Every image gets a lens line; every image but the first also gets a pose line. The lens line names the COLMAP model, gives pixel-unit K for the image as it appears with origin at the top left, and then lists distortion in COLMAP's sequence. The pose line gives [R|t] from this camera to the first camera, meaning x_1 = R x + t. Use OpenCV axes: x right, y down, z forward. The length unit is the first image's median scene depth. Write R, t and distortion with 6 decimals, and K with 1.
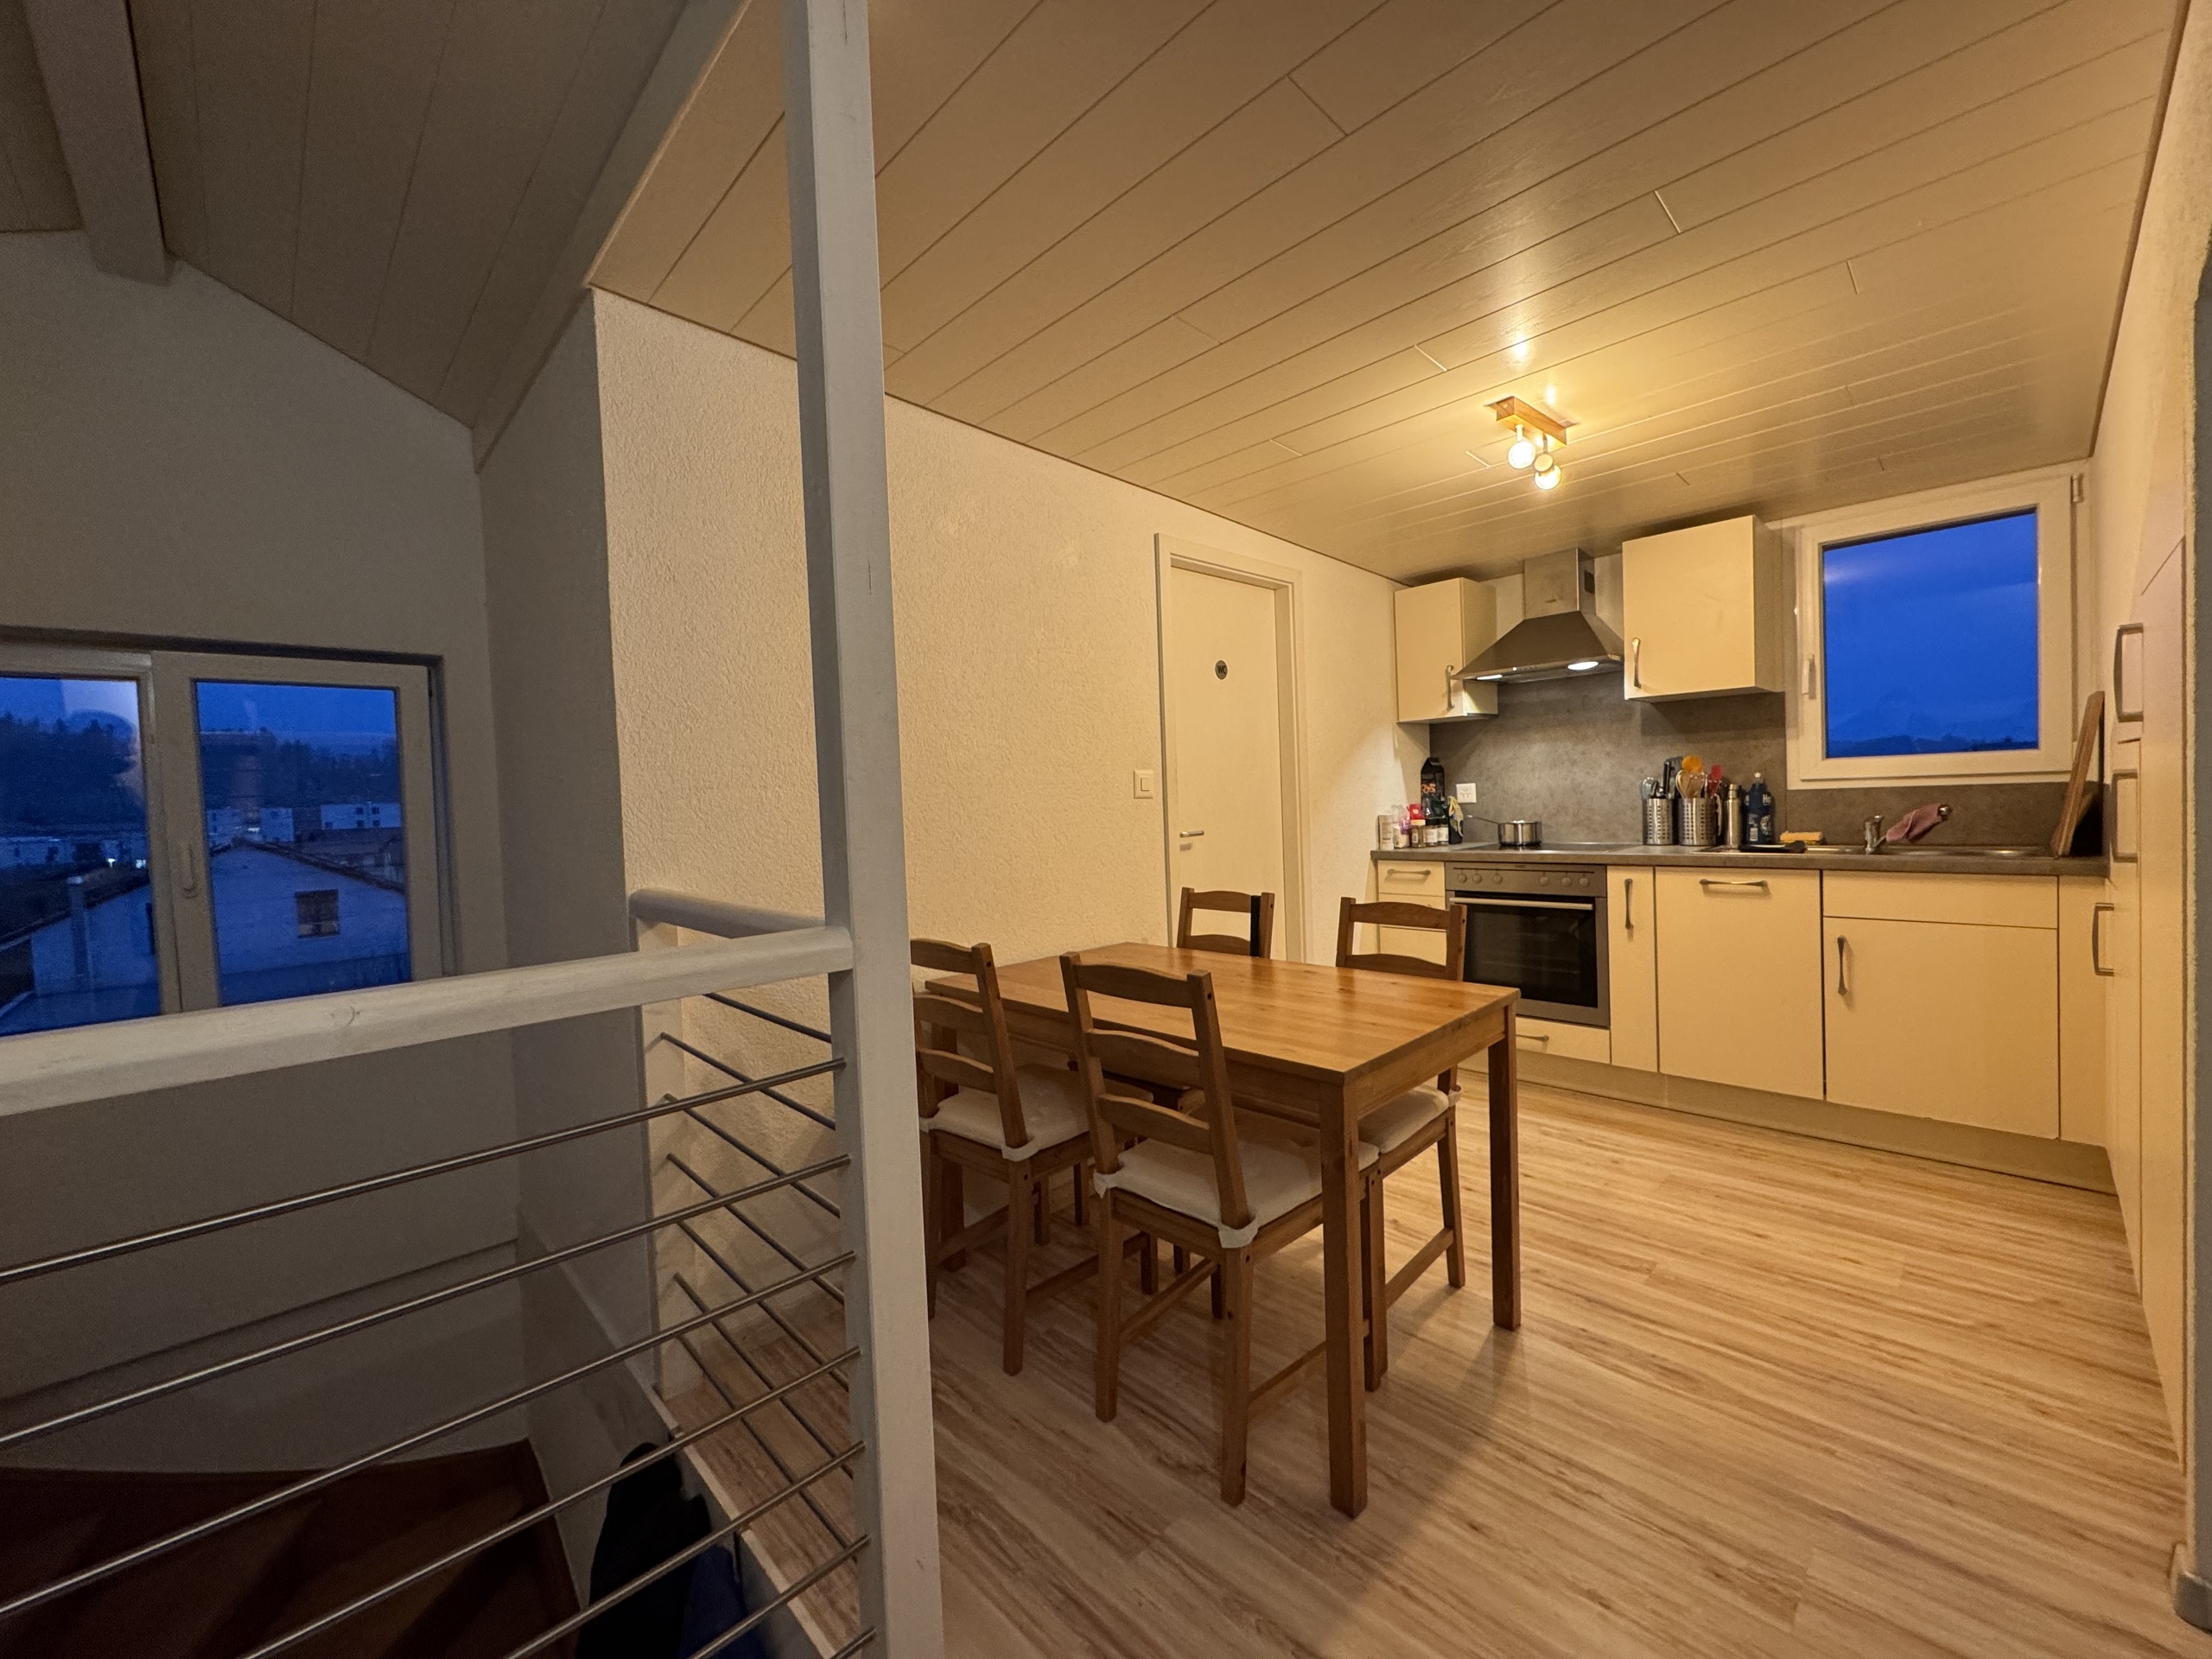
lens RADIAL K [[882.6, 0, 1102.8], [0, 882.6, 782.5], [0, 0, 1]] dist [0.000088, 0.000096]
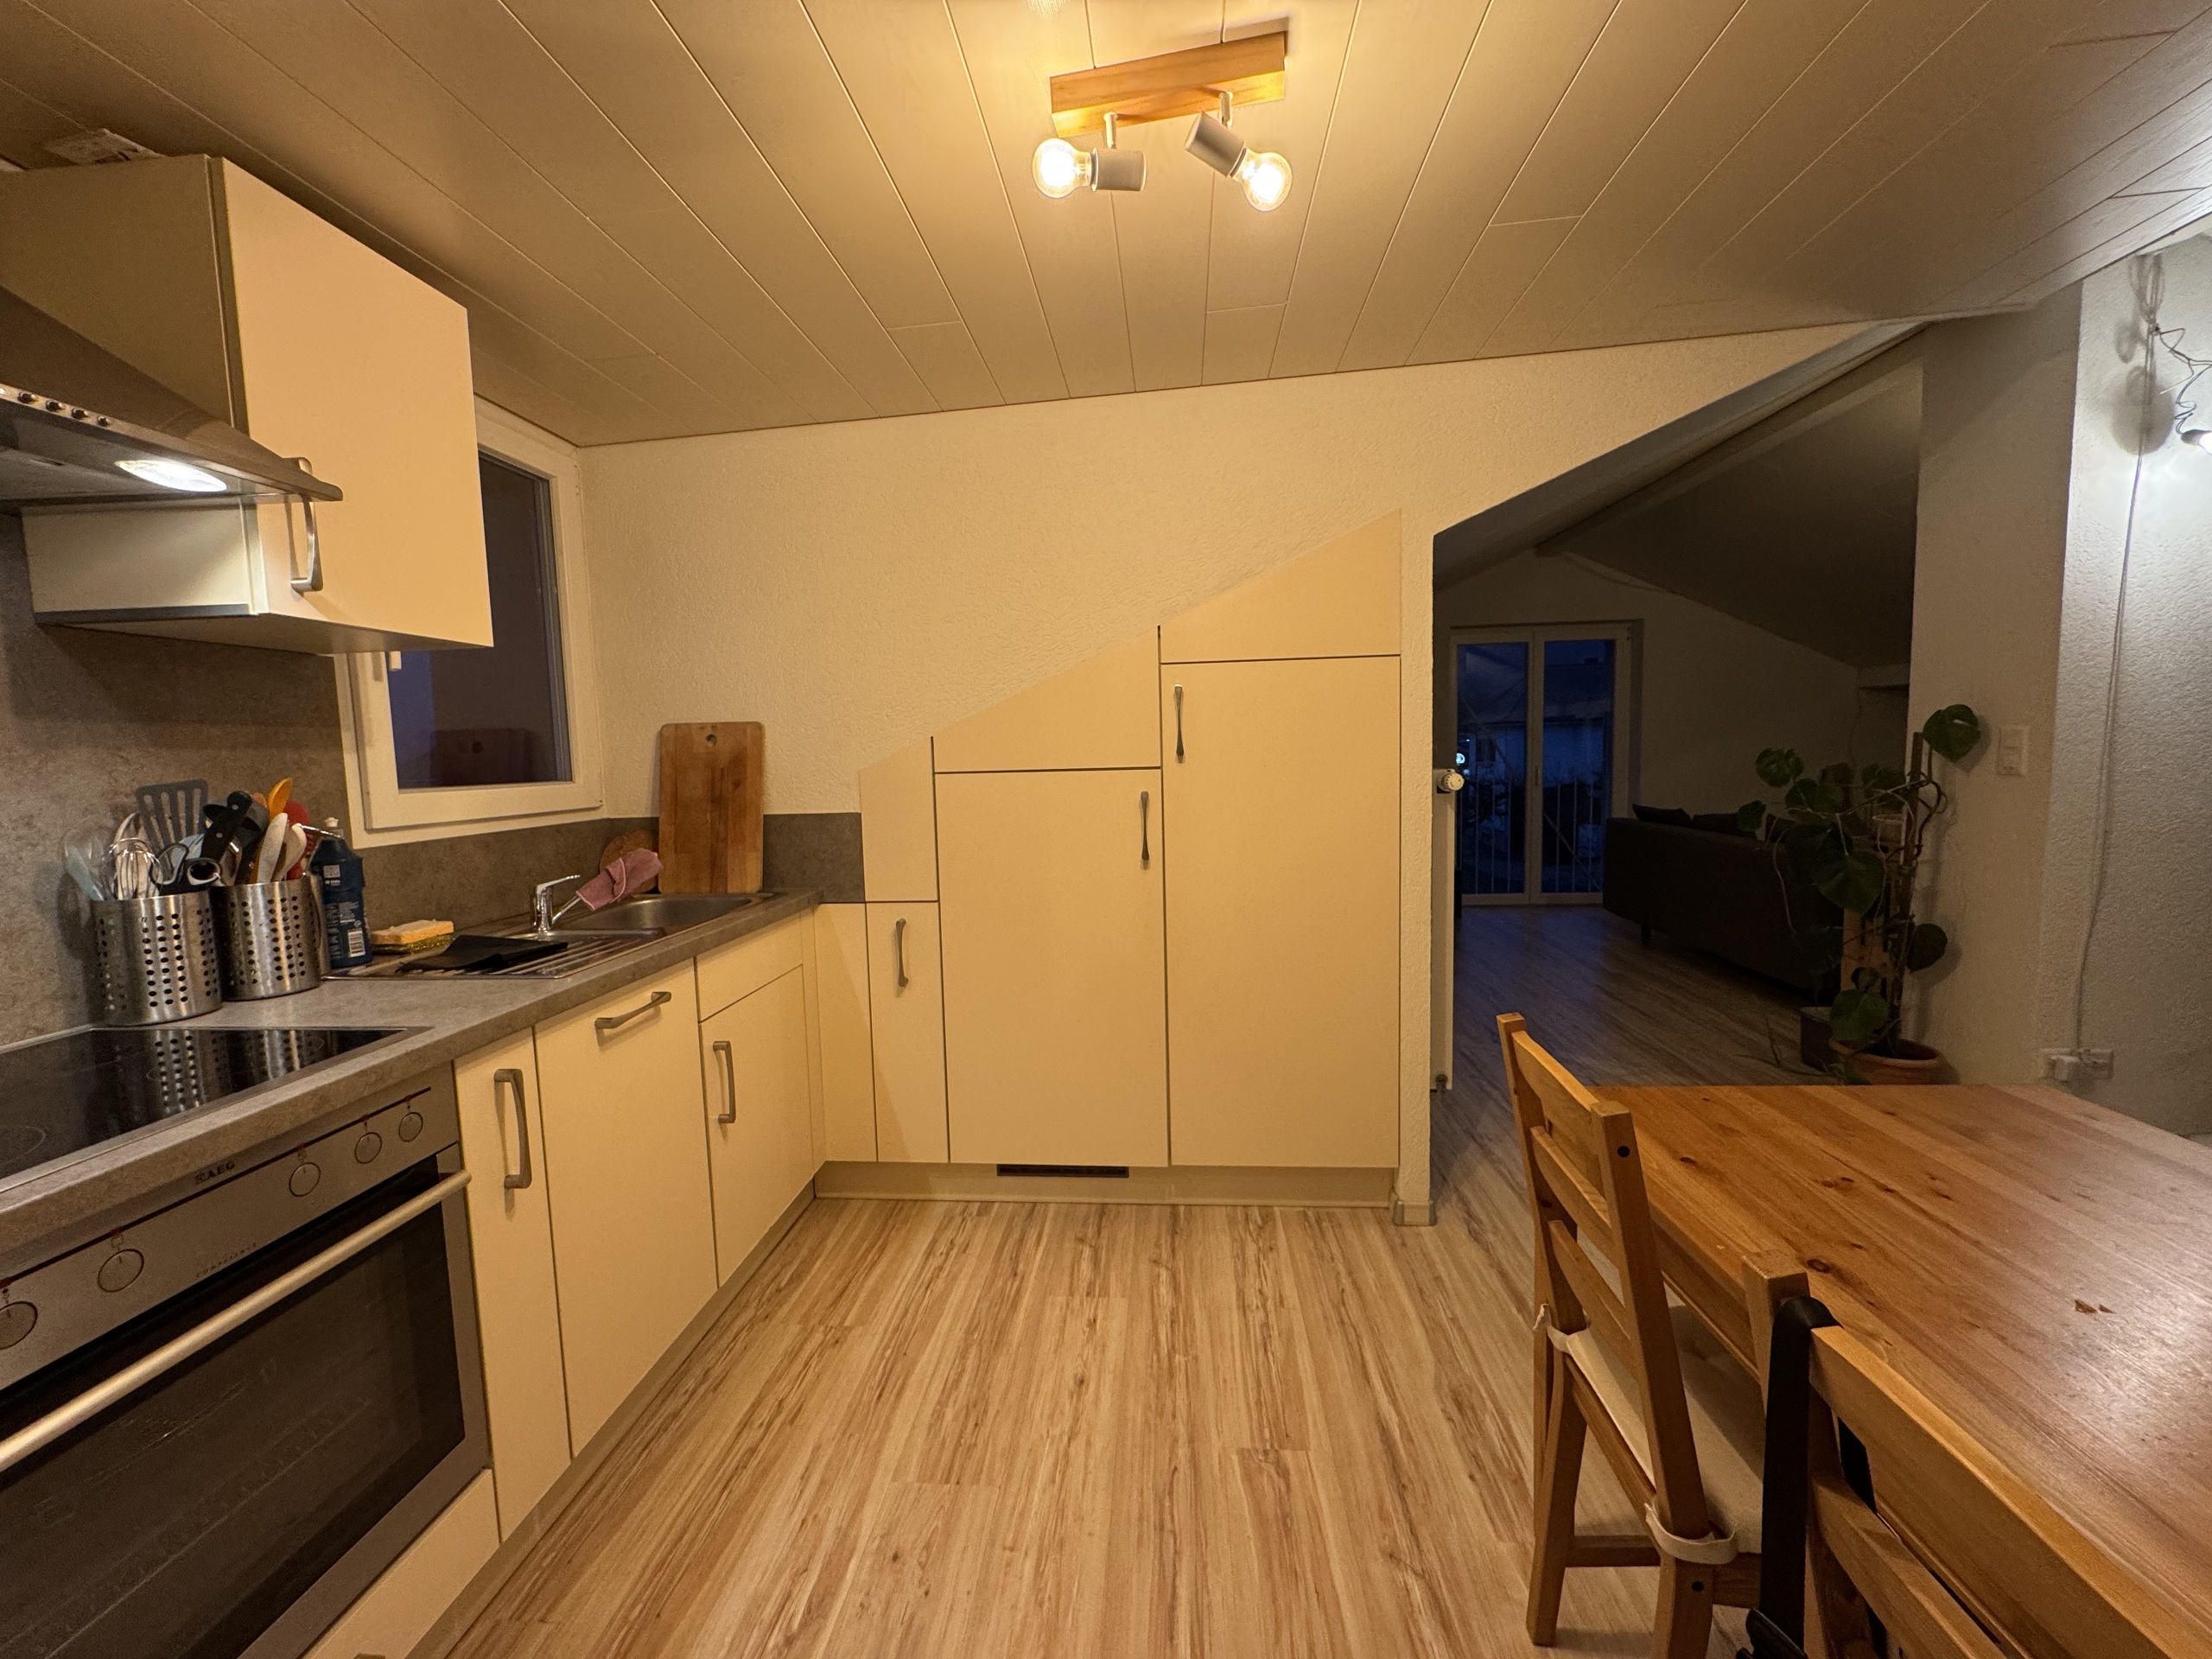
lens RADIAL K [[877.6, 0, 1106.7], [0, 877.6, 826.9], [0, 0, 1]] dist [-0.003329, -0.000085]
pose [[-0.660405, -0.008571, 0.750861, 0.114420], [0.037251, 0.998330, 0.044159, -0.013174], [-0.749985, 0.057133, -0.658983, 1.171145]]
